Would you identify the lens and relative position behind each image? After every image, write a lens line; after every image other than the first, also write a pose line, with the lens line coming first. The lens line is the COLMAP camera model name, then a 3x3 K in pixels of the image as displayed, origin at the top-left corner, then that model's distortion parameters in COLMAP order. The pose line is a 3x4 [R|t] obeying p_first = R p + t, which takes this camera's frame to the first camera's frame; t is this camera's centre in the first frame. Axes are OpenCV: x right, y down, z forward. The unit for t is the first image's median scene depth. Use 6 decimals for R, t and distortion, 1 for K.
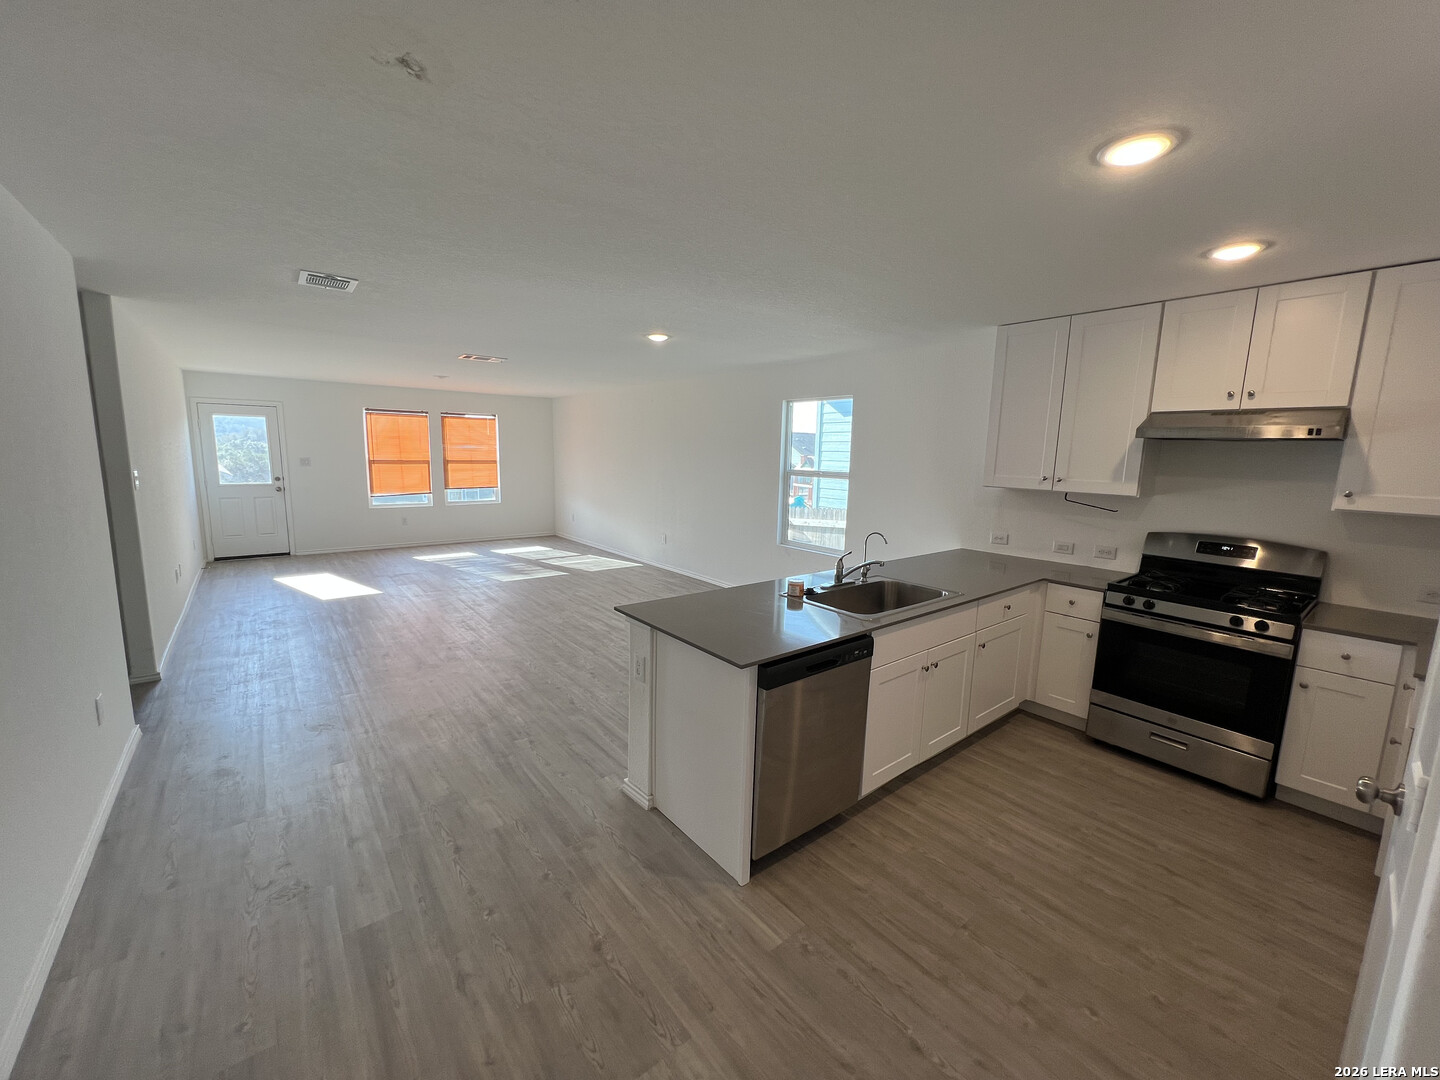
lens RADIAL K [[574.4, 0, 720.4], [0, 574.4, 539.9], [0, 0, 1]] dist [-0.000962, 0.000510]
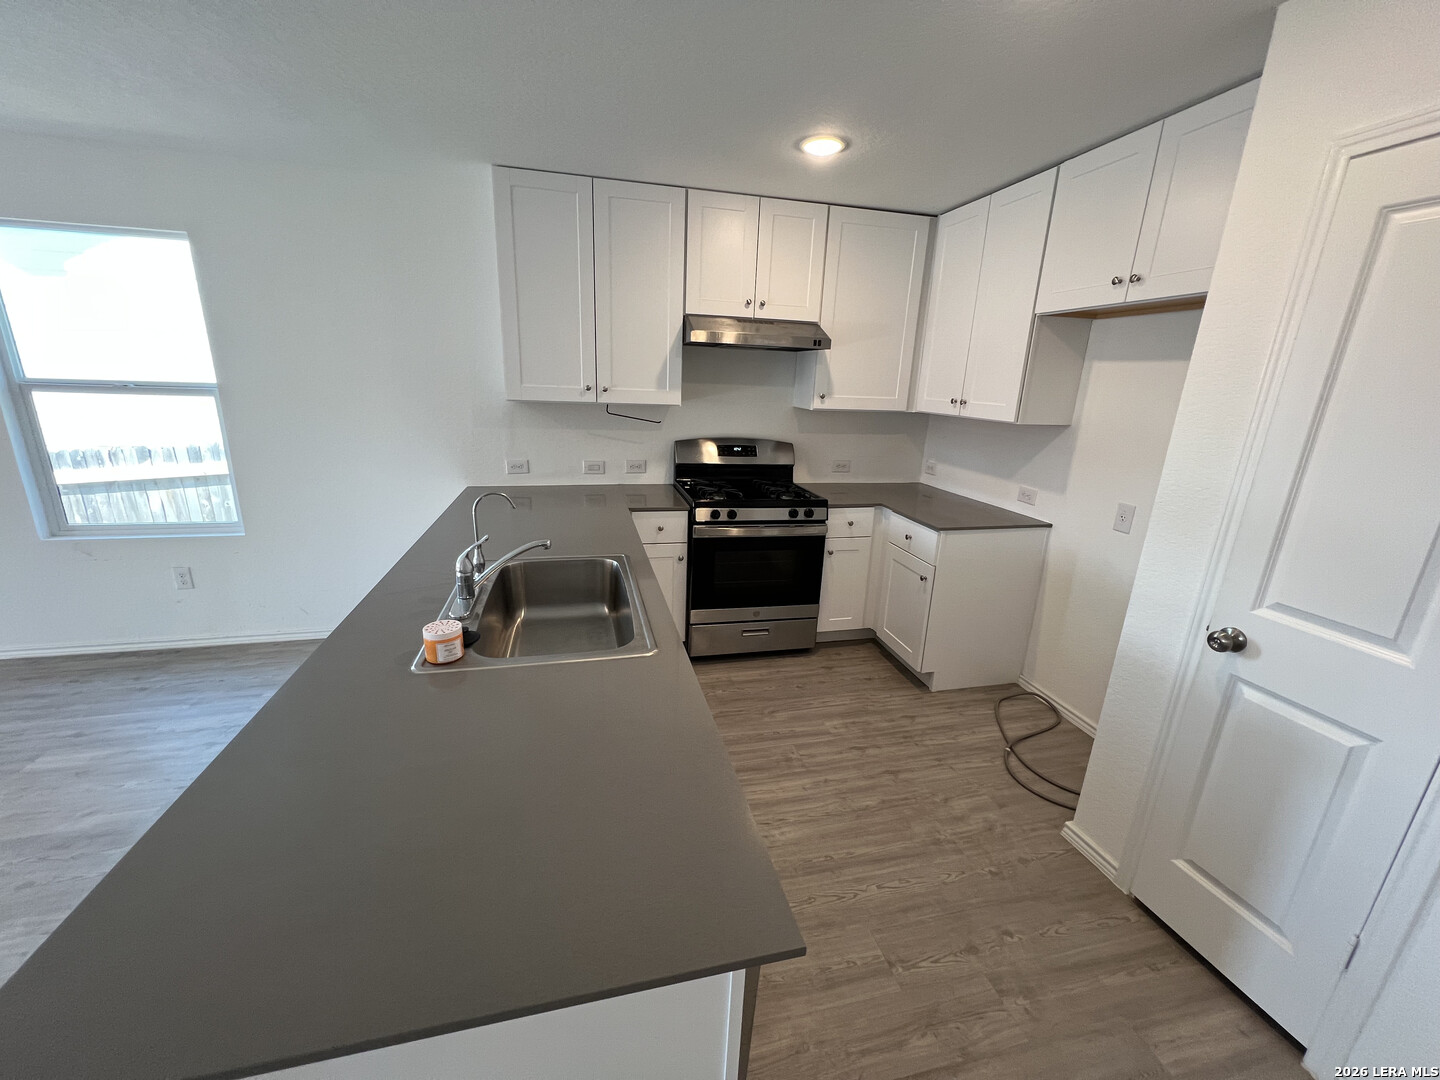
lens RADIAL K [[574.4, 0, 720.1], [0, 574.4, 538.9], [0, 0, 1]] dist [-0.000962, 0.000510]
pose [[0.426689, -0.251912, 0.868606, -0.154489], [0.111992, 0.967750, 0.225651, -0.077161], [-0.897438, 0.000995, 0.441140, 0.579429]]
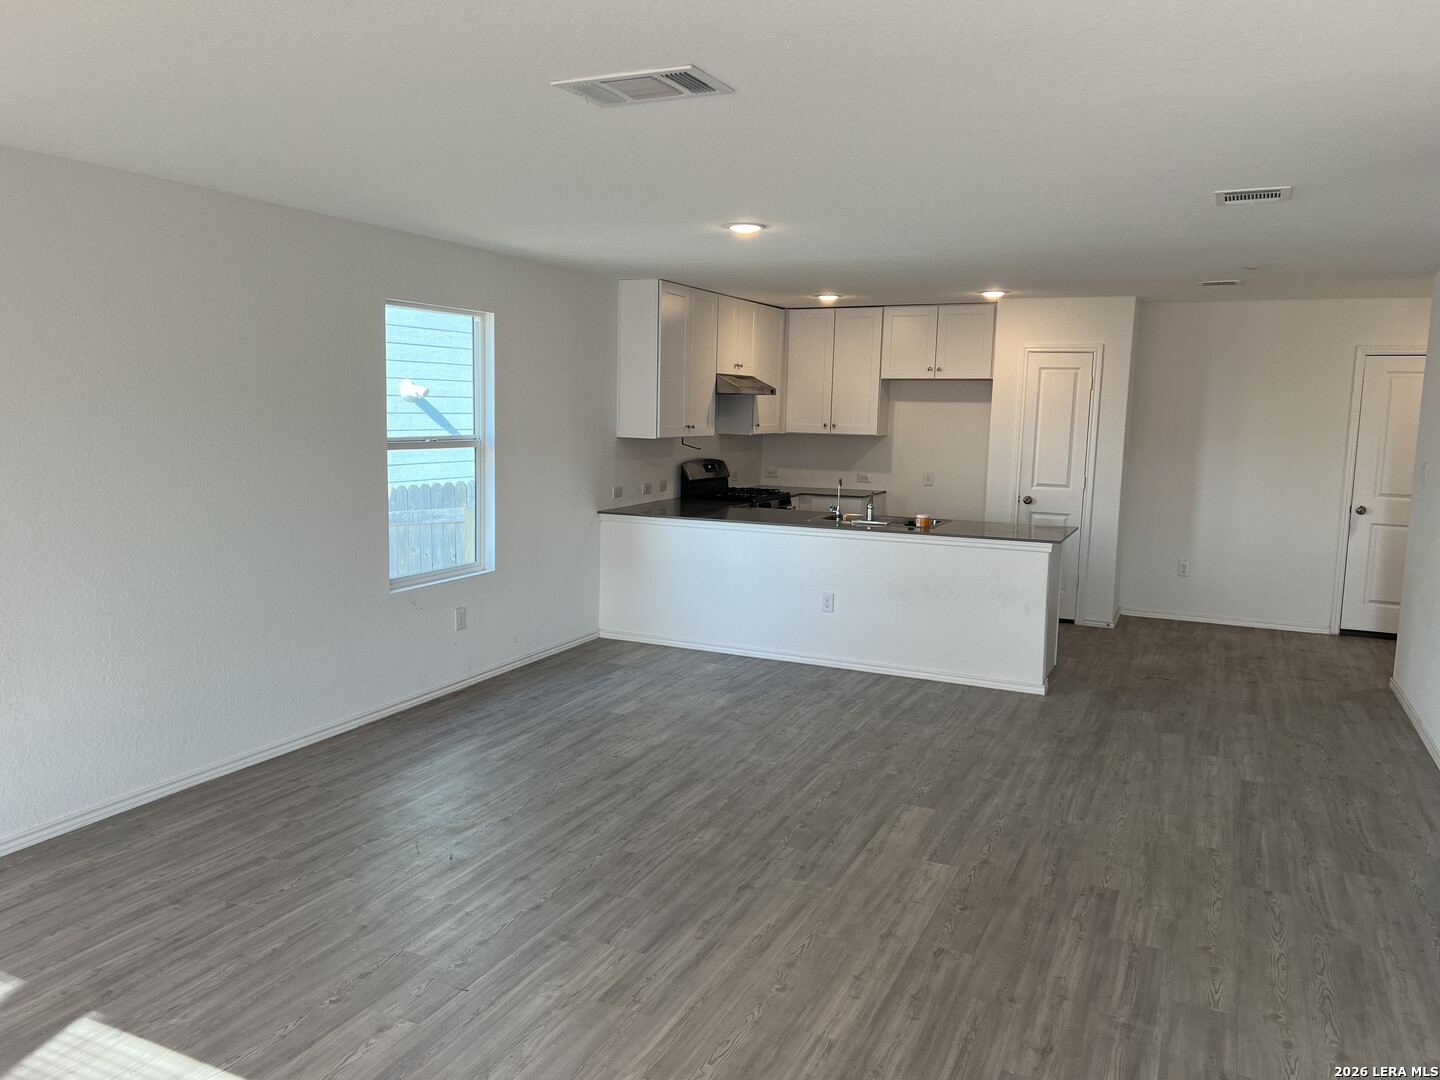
lens RADIAL K [[1087.2, 0, 709.5], [0, 1087.2, 545.6], [0, 0, 1]] dist [0.051980, -0.058770]
pose [[-0.442150, -0.144964, 0.885149, -1.732393], [0.109484, 0.970751, 0.213673, -0.413388], [-0.890234, 0.191385, -0.413346, 2.356779]]
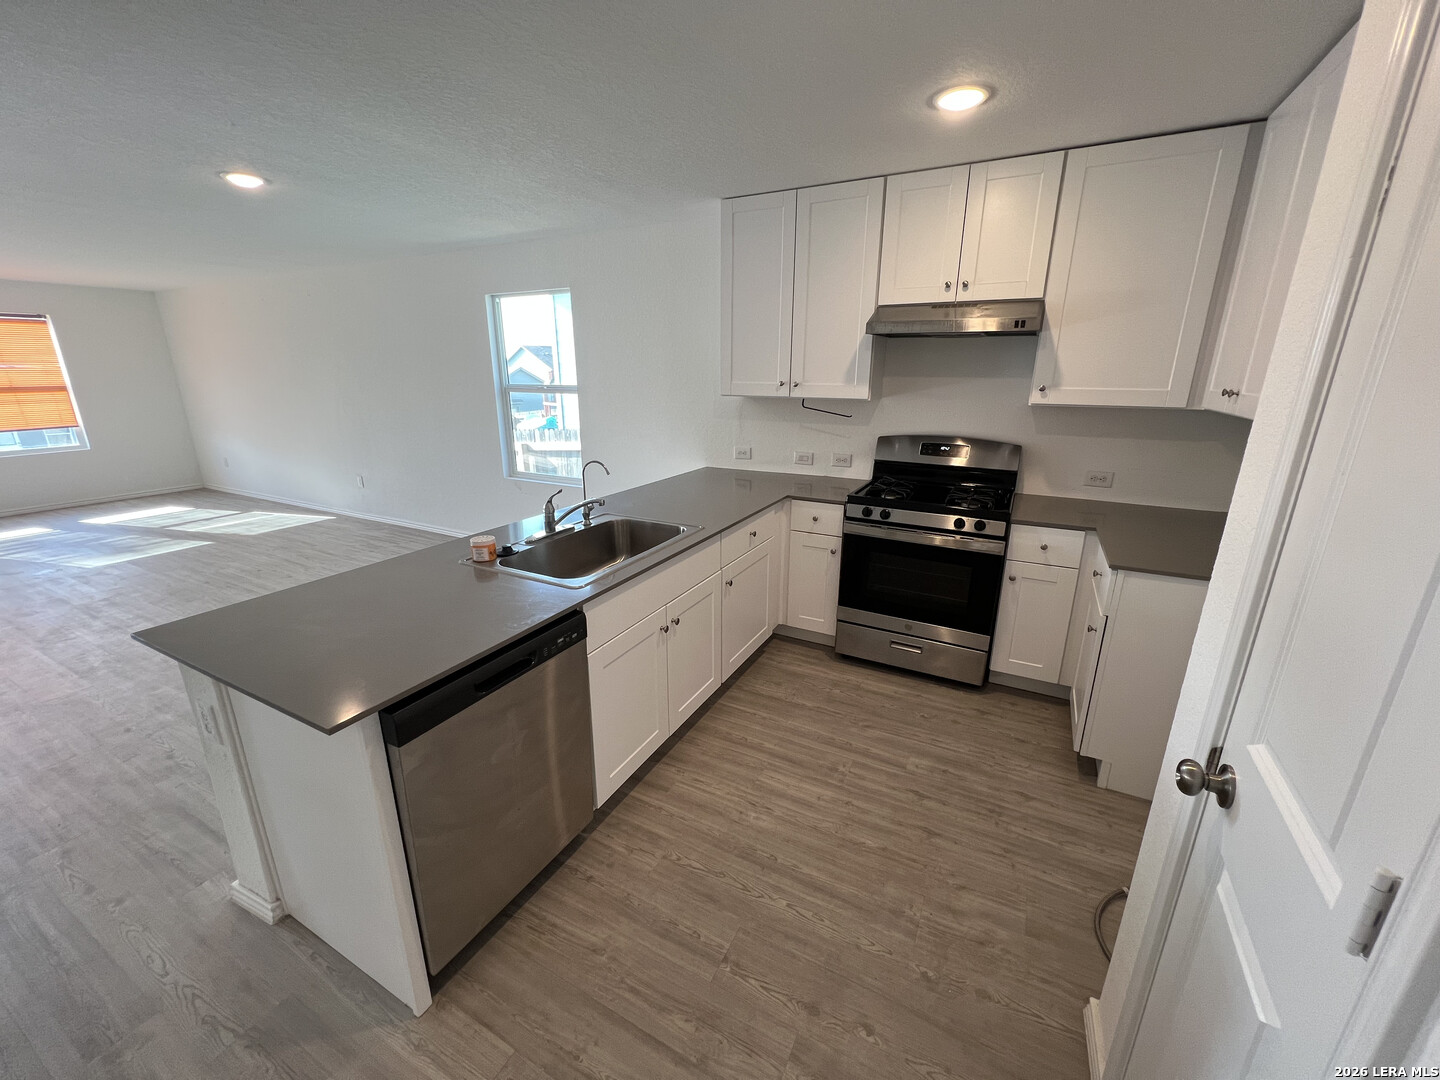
lens RADIAL K [[574.4, 0, 720.9], [0, 574.4, 539.1], [0, 0, 1]] dist [-0.000962, 0.000510]
pose [[0.918259, -0.131446, 0.373526, 0.133918], [0.078616, 0.985036, 0.153373, -0.015033], [-0.388097, -0.111471, 0.914852, 0.229005]]
